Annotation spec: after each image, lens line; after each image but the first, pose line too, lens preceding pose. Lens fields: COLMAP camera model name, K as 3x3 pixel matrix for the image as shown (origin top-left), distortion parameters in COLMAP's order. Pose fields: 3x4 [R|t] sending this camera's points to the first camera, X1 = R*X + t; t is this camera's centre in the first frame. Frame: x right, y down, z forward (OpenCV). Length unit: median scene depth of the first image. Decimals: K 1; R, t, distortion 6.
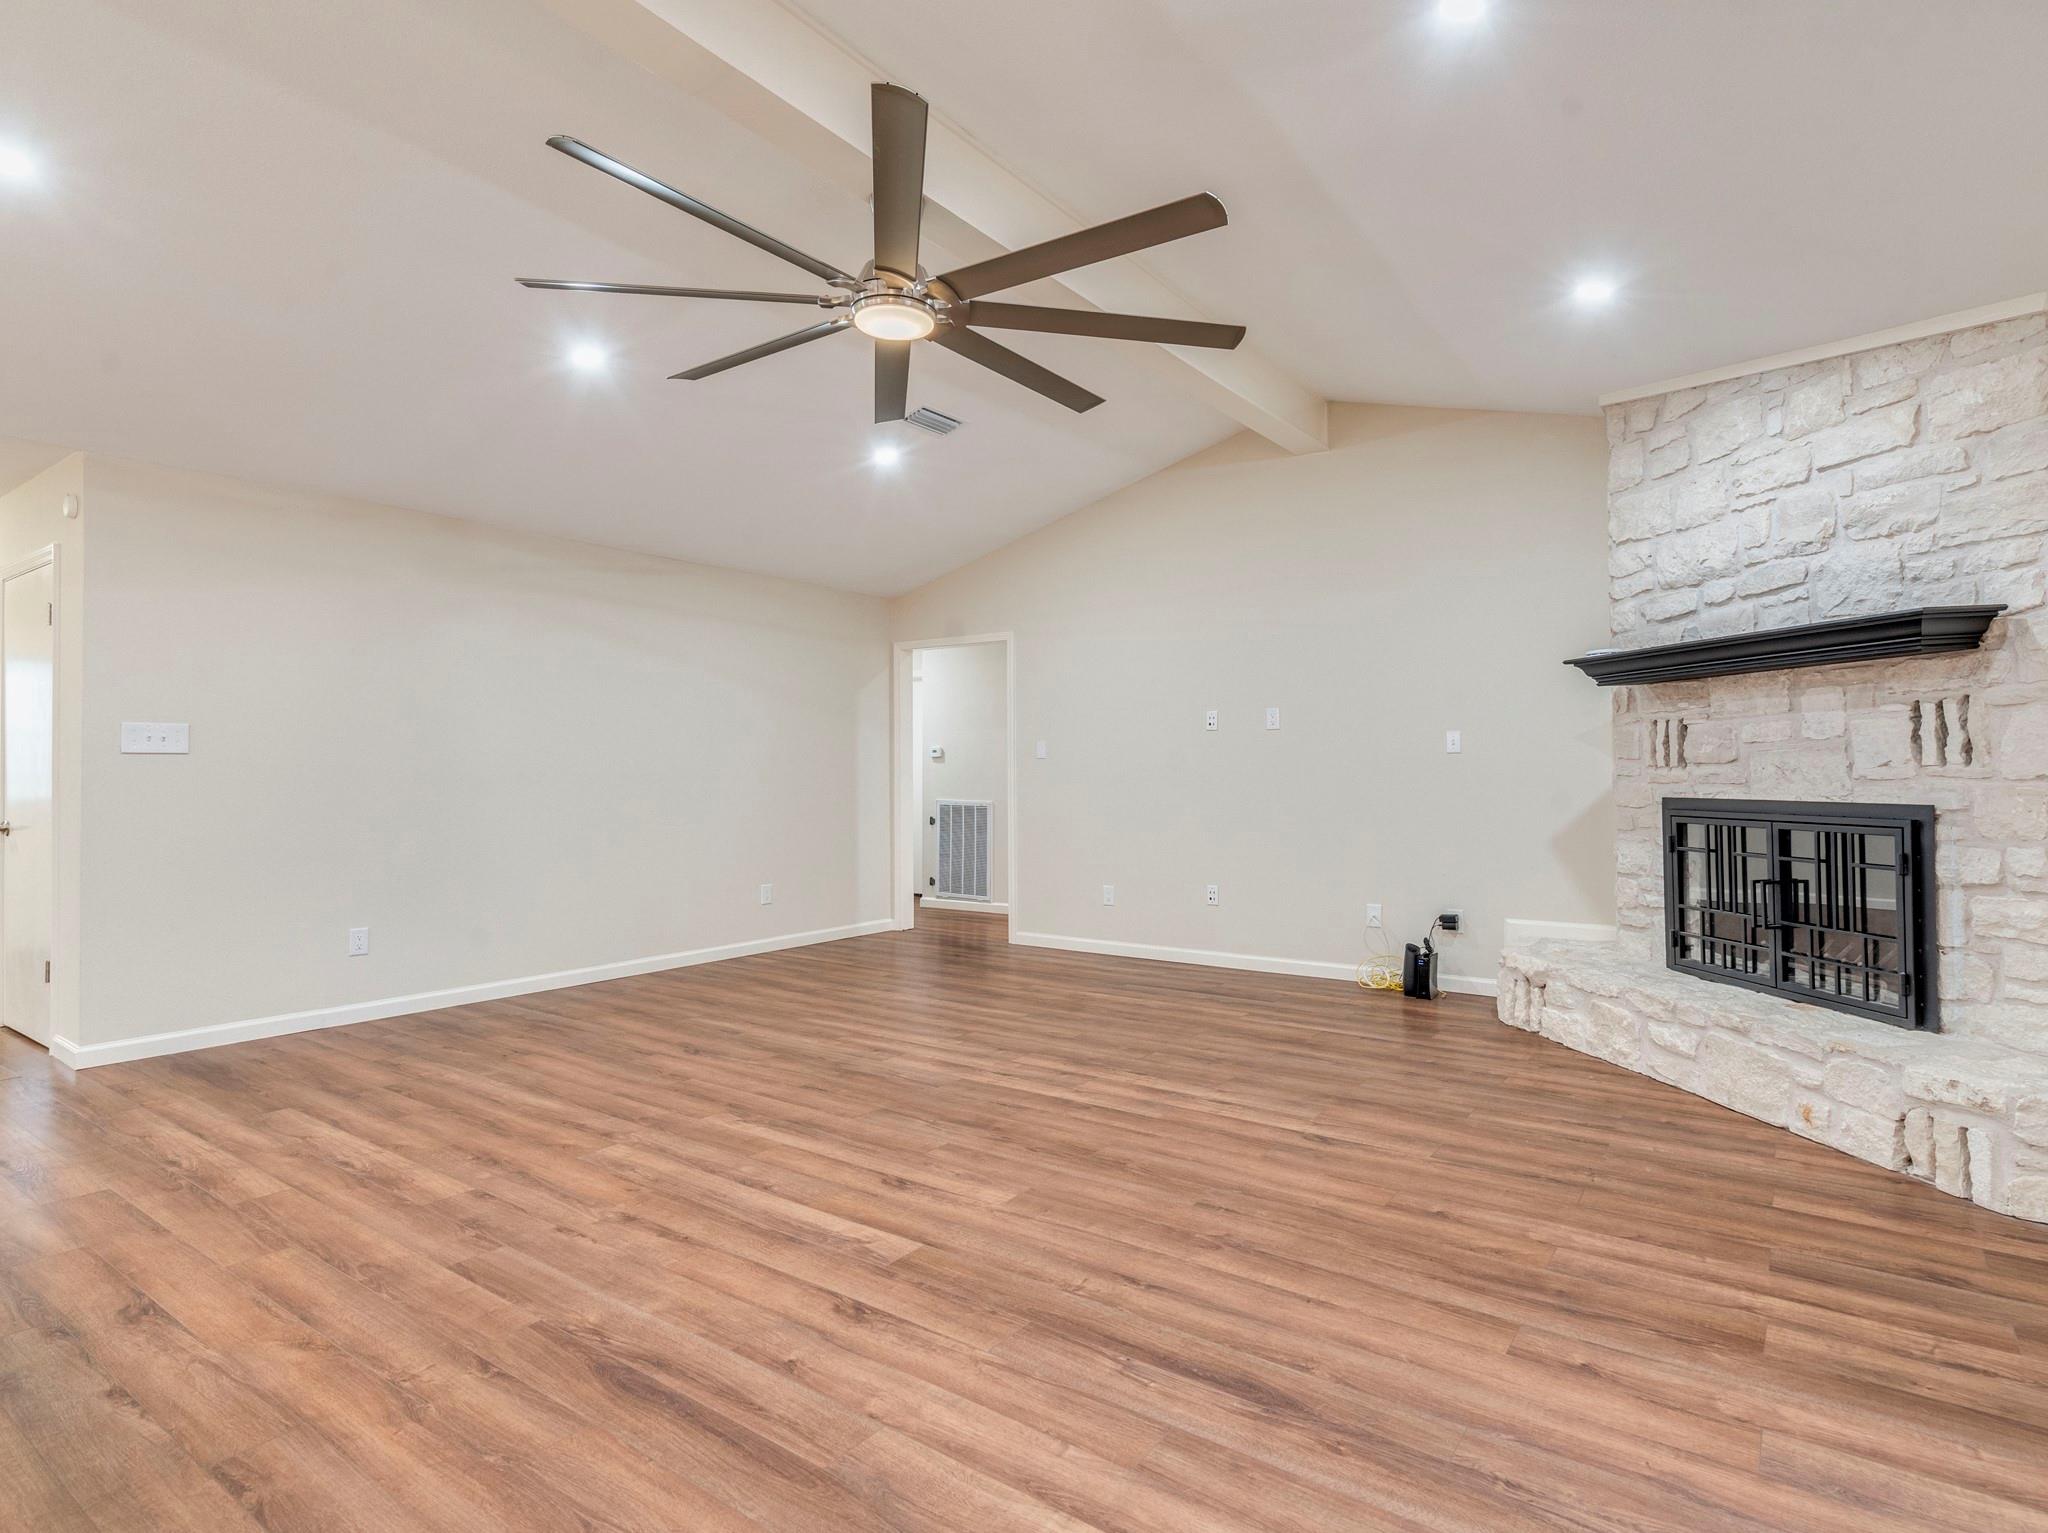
lens RADIAL K [[1080.5, 0, 1071.7], [0, 1080.5, 736.9], [0, 0, 1]] dist [-0.022380, 0.000346]
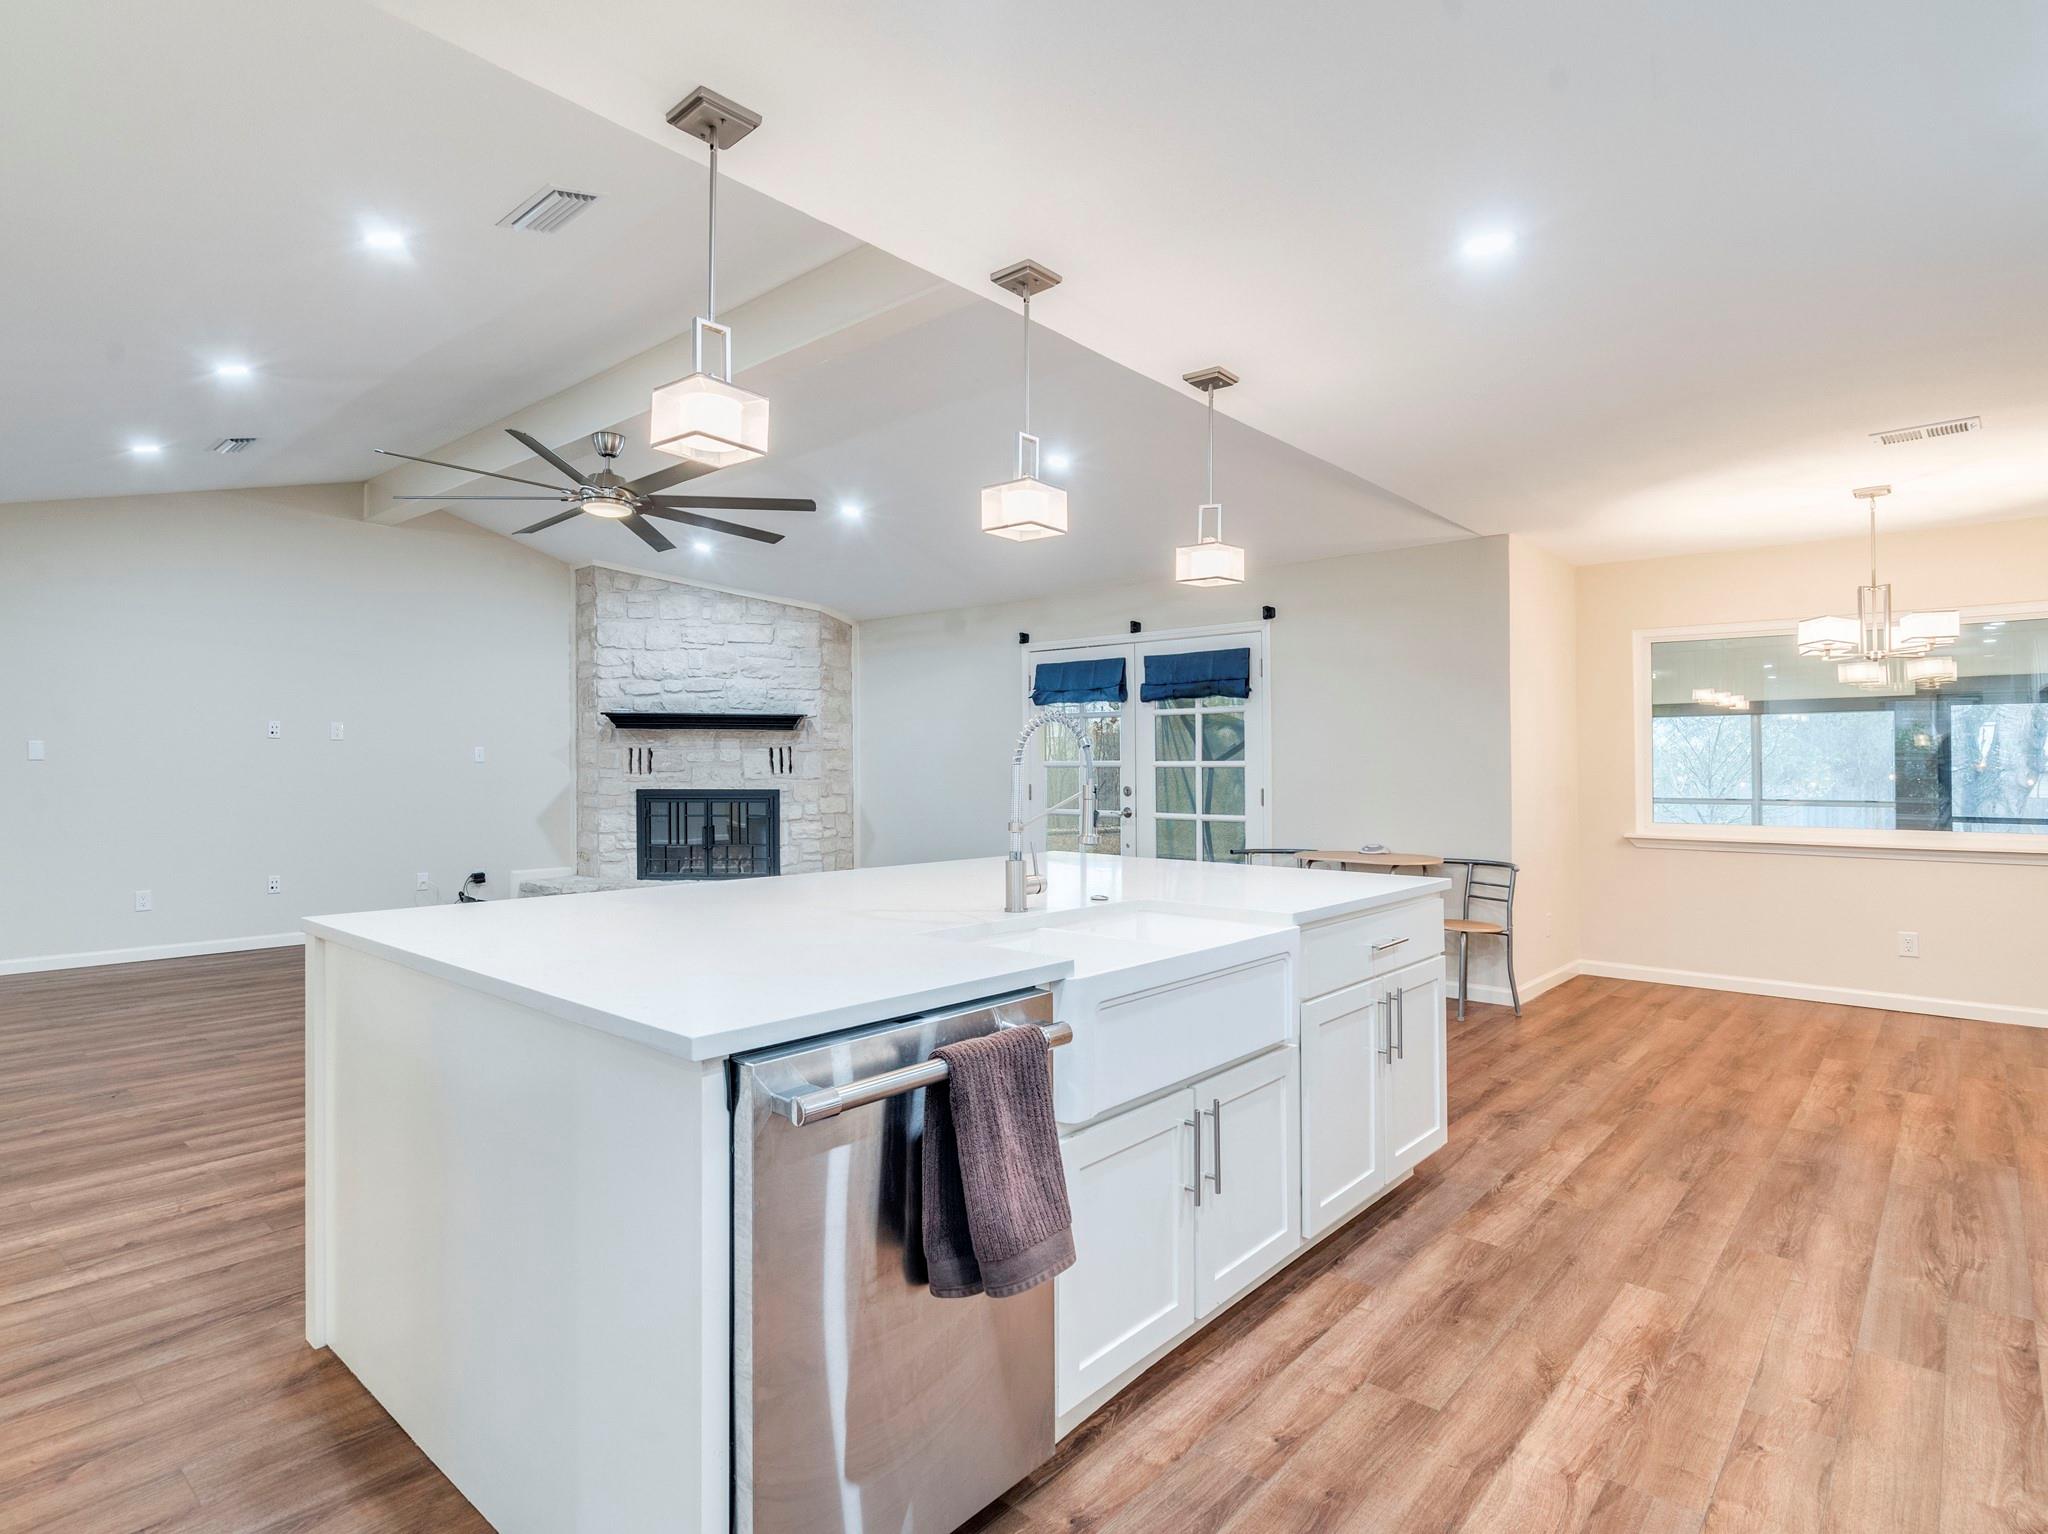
lens RADIAL K [[1096.5, 0, 1024.0], [0, 1096.5, 767.0], [0, 0, 1]] dist [-0.000905, 0.000334]
pose [[0.120683, -0.004037, 0.992683, -1.752563], [-0.036600, 0.999294, 0.008513, -0.033068], [-0.992016, -0.037359, 0.120450, 0.118779]]
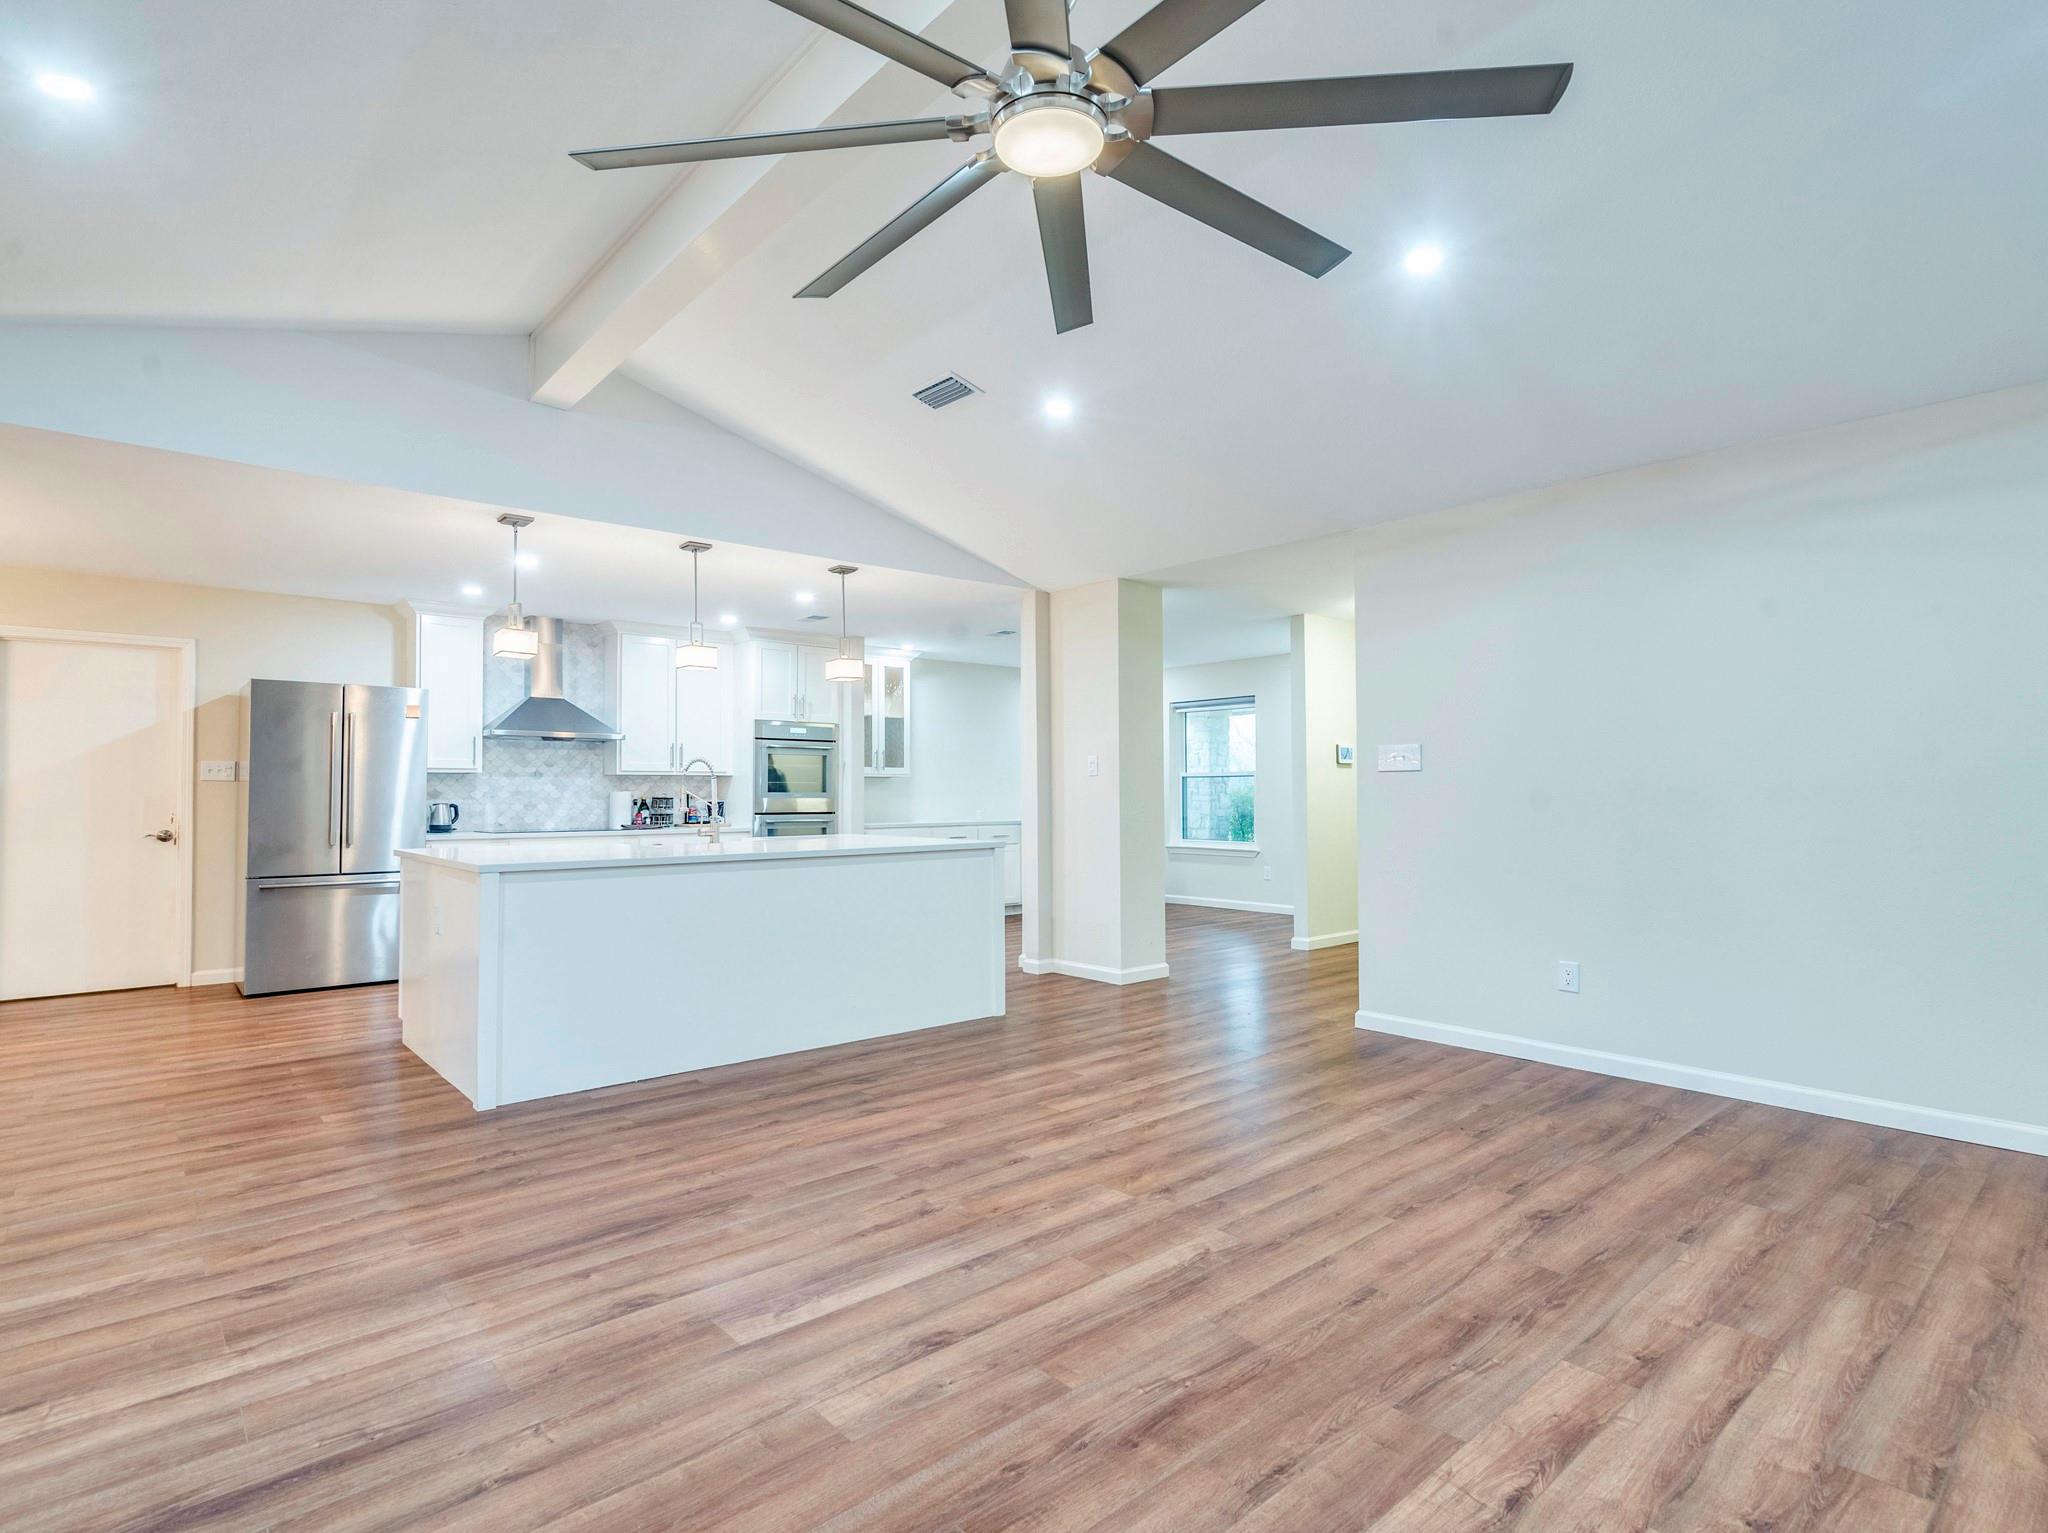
lens RADIAL K [[1038.8, 0, 992.2], [0, 1038.8, 767.2], [0, 0, 1]] dist [-0.004959, 0.001736]
pose [[-0.279320, -0.029309, -0.959751, 0.483277], [0.036801, 0.998473, -0.041202, 0.034720], [0.959493, -0.046828, -0.277815, 1.116405]]
